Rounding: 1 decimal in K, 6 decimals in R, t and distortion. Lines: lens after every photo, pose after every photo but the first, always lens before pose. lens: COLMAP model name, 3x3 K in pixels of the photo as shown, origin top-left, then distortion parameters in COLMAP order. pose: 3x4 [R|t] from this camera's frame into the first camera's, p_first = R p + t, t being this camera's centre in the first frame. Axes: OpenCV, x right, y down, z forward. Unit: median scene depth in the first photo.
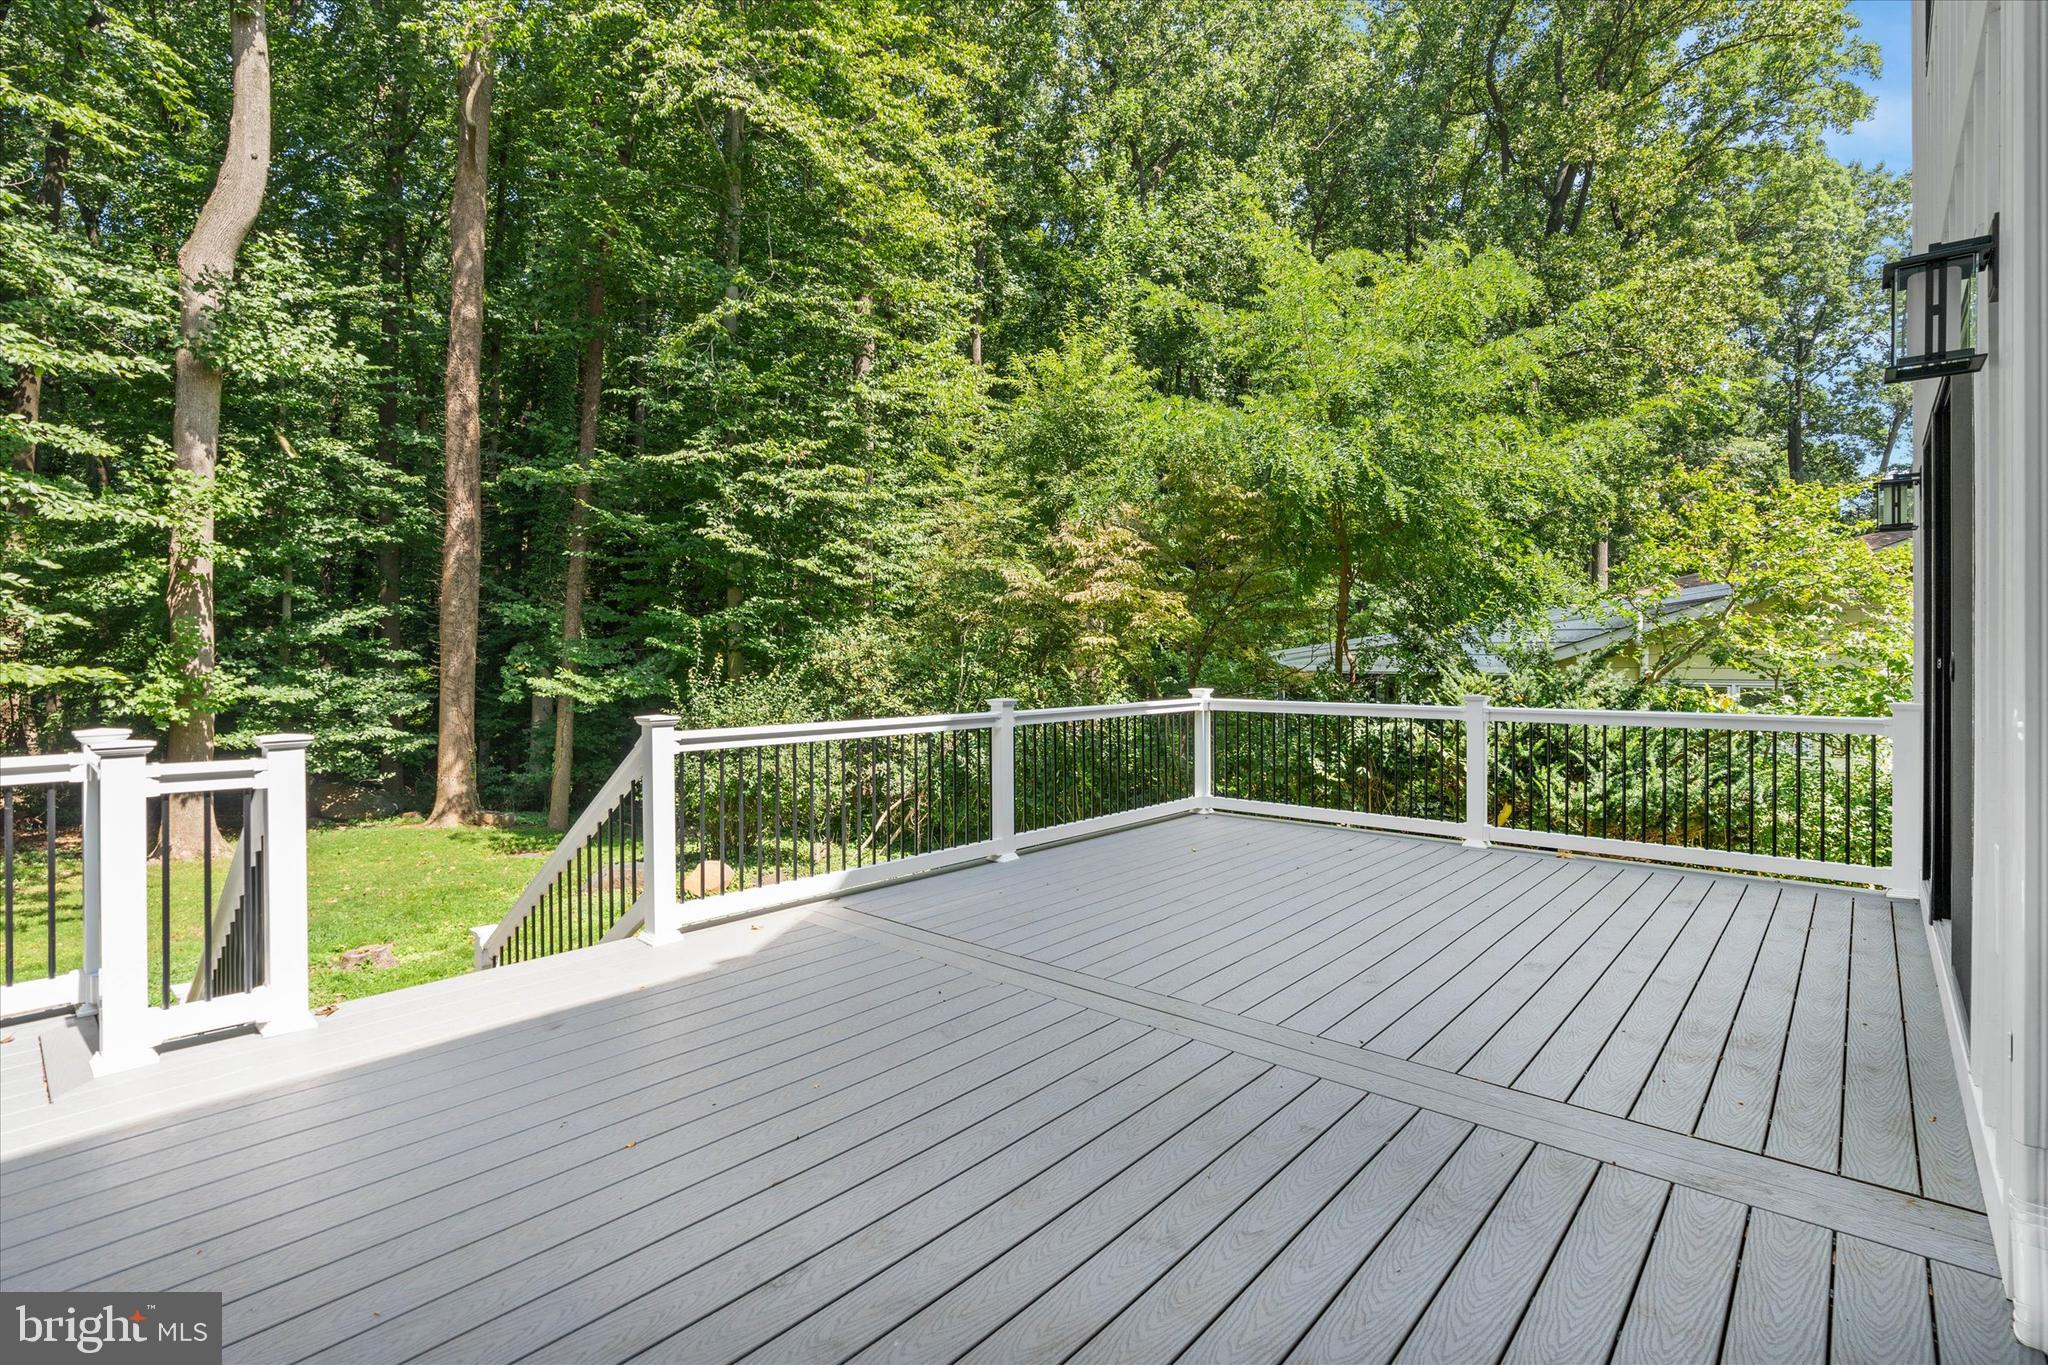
lens RADIAL K [[930.2, 0, 1027.4], [0, 930.2, 669.7], [0, 0, 1]] dist [0.000020, -0.000460]
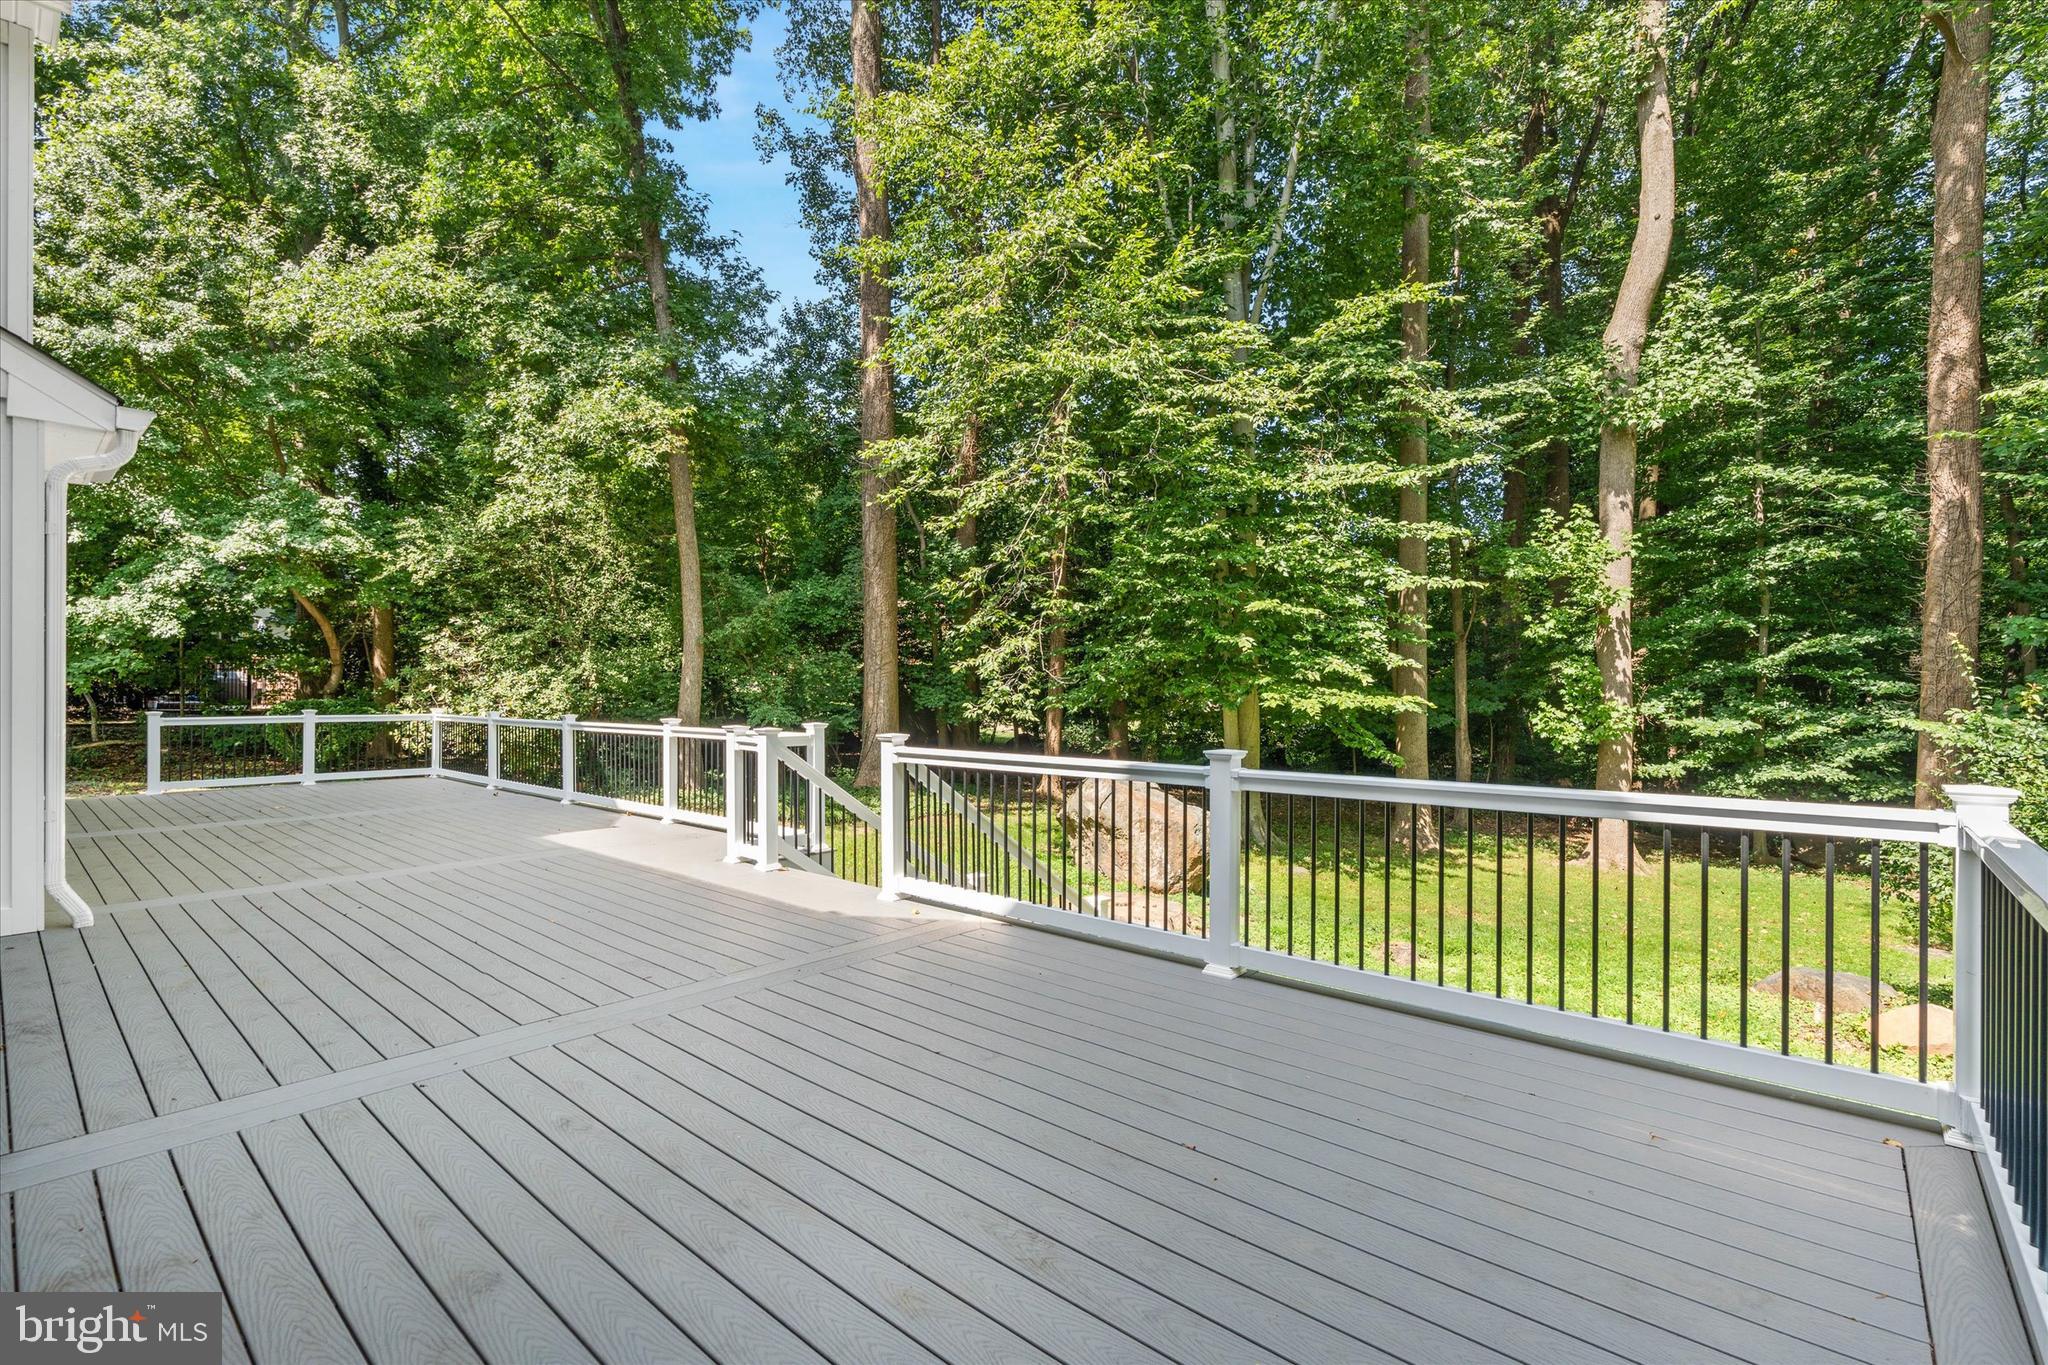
lens RADIAL K [[930.2, 0, 1027.4], [0, 930.2, 695.1], [0, 0, 1]] dist [0.000020, -0.000460]
pose [[0.010201, 0.004182, -0.999939, 1.090692], [-0.010852, 0.999933, 0.004071, -0.015700], [0.999889, 0.010810, 0.010246, 1.319283]]
